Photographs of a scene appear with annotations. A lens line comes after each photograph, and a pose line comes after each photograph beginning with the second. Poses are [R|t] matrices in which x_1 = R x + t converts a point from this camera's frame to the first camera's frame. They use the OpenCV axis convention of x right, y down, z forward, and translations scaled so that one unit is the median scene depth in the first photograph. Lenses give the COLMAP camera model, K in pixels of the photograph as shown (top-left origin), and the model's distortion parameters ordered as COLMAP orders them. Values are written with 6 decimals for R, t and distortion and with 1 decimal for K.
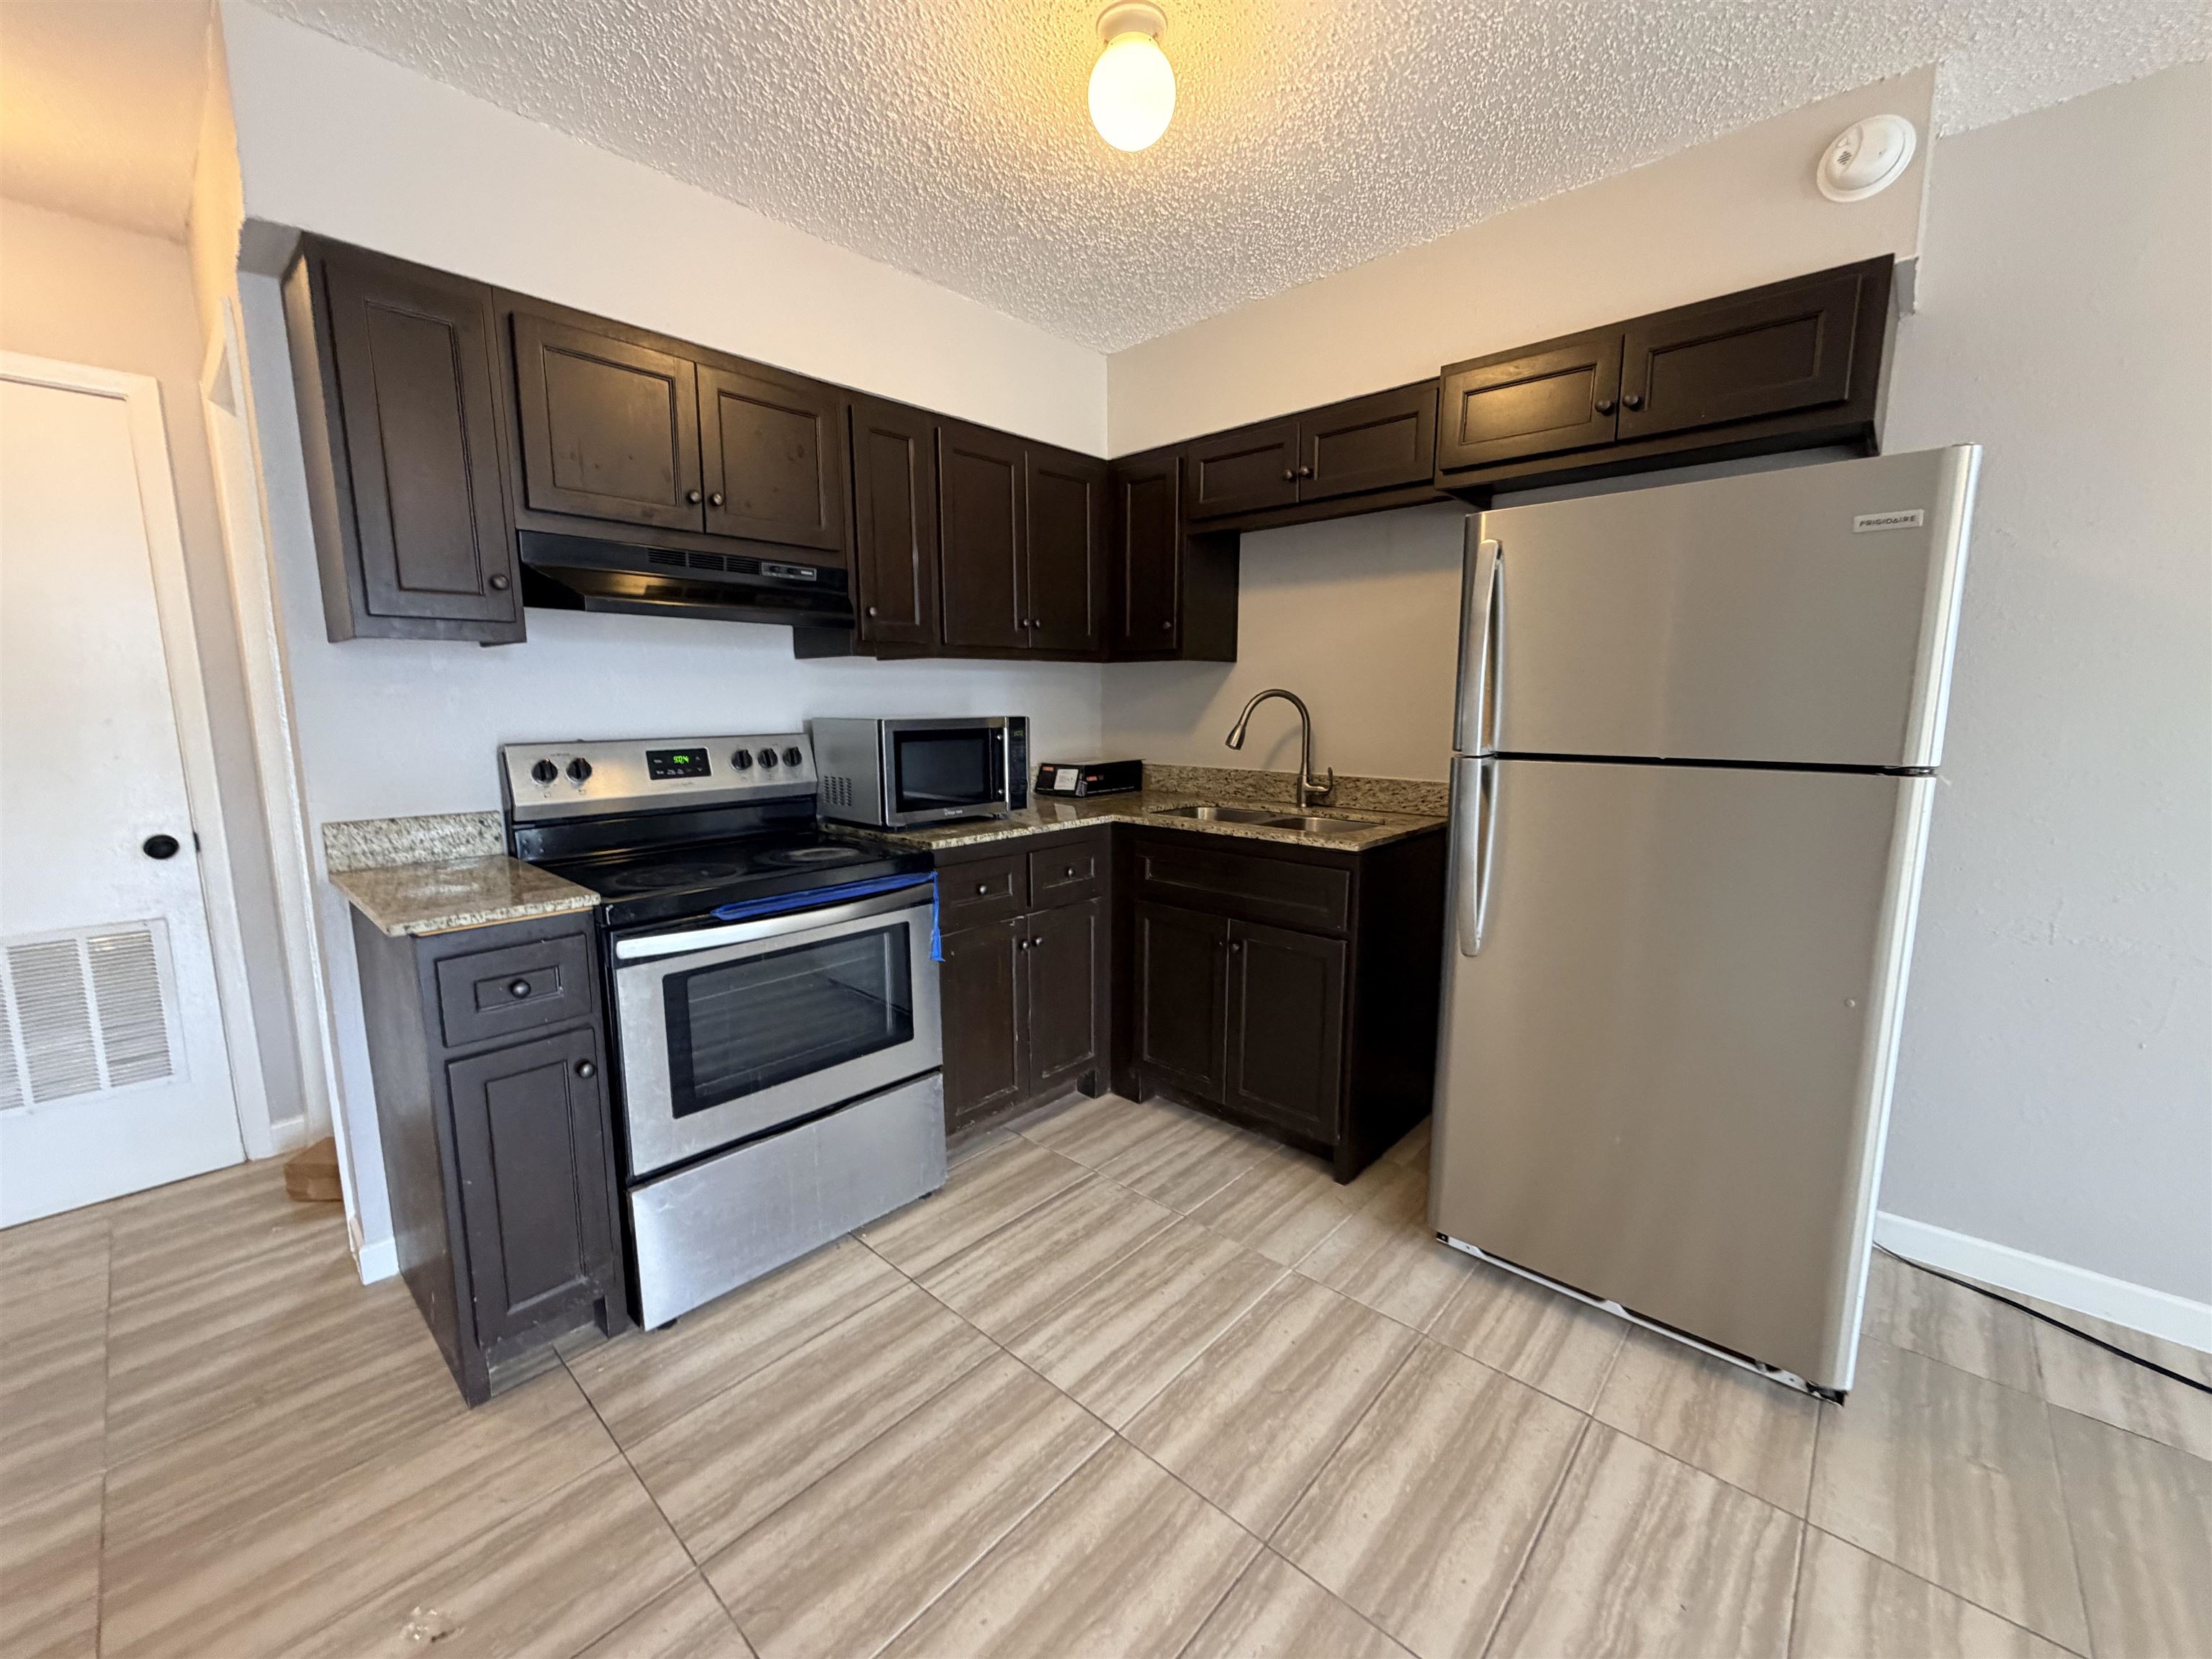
lens RADIAL K [[878.1, 0, 1106.8], [0, 878.1, 827.9], [0, 0, 1]] dist [-0.000623, 0.000016]
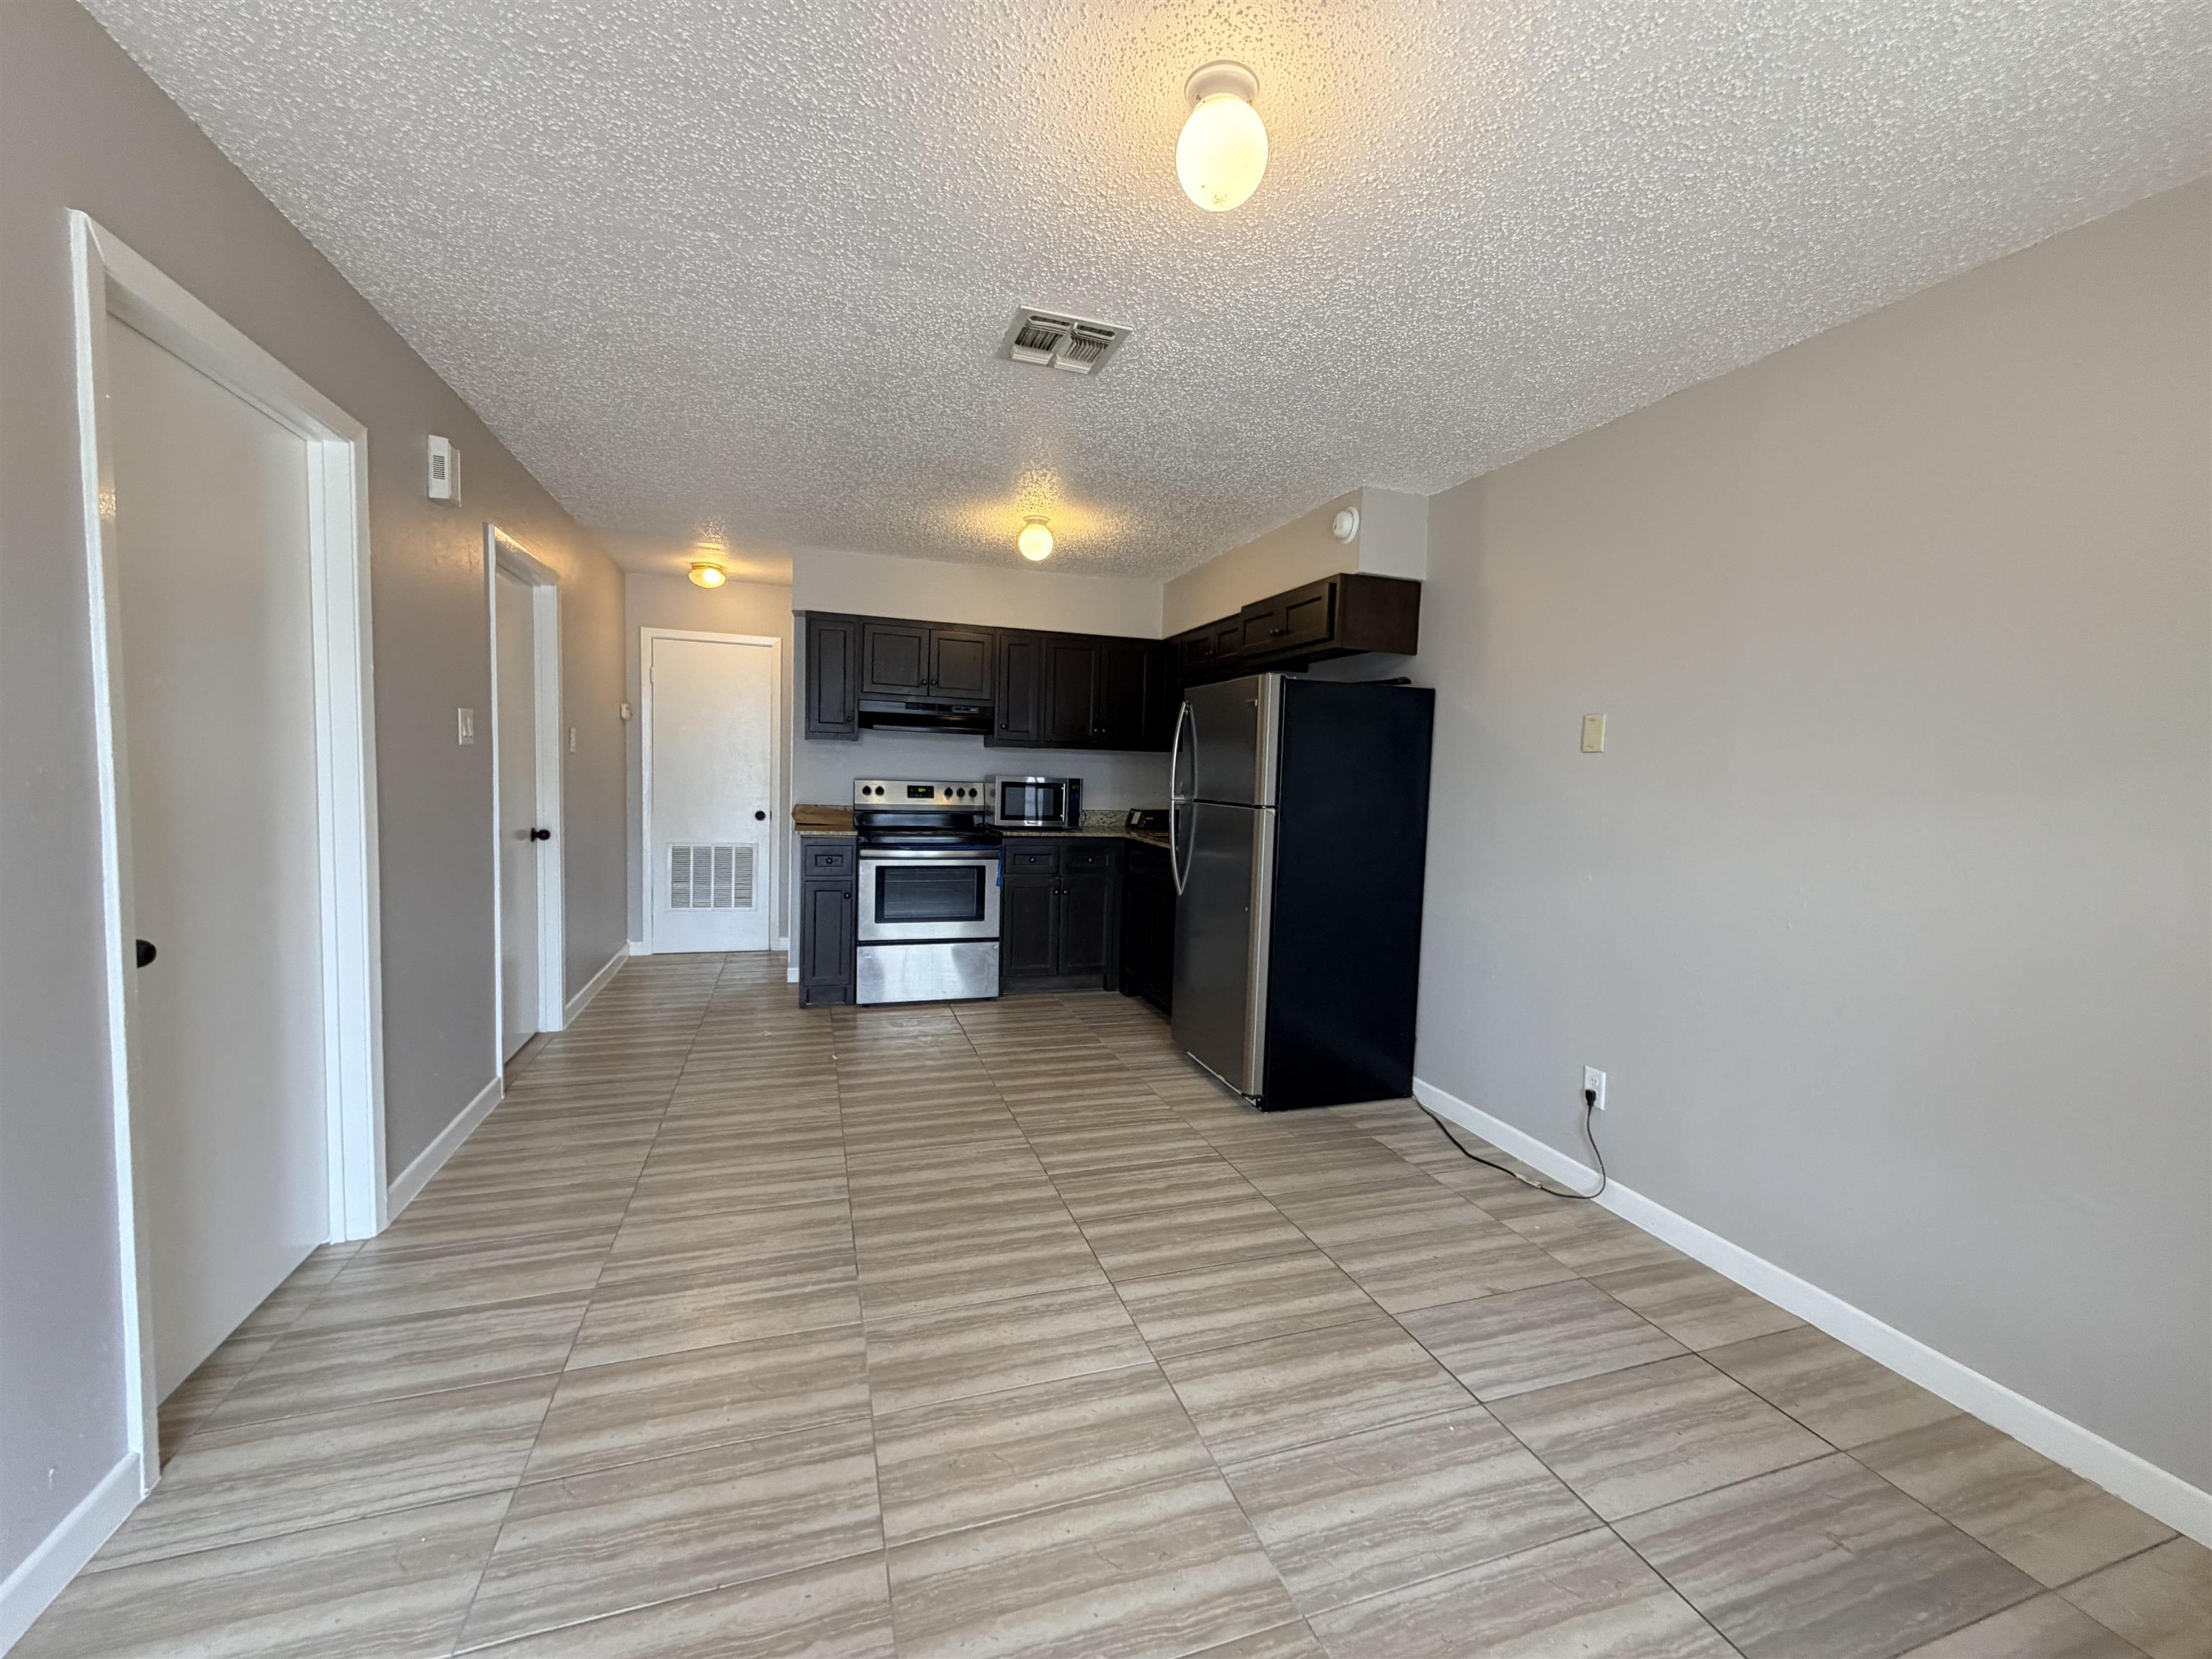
lens RADIAL K [[878.1, 0, 1110.1], [0, 878.1, 830.2], [0, 0, 1]] dist [-0.000623, 0.000016]
pose [[0.877963, 0.067396, -0.473961, 1.106681], [-0.106334, 0.992763, -0.055805, 0.107904], [0.466770, 0.099393, 0.878776, -0.822922]]
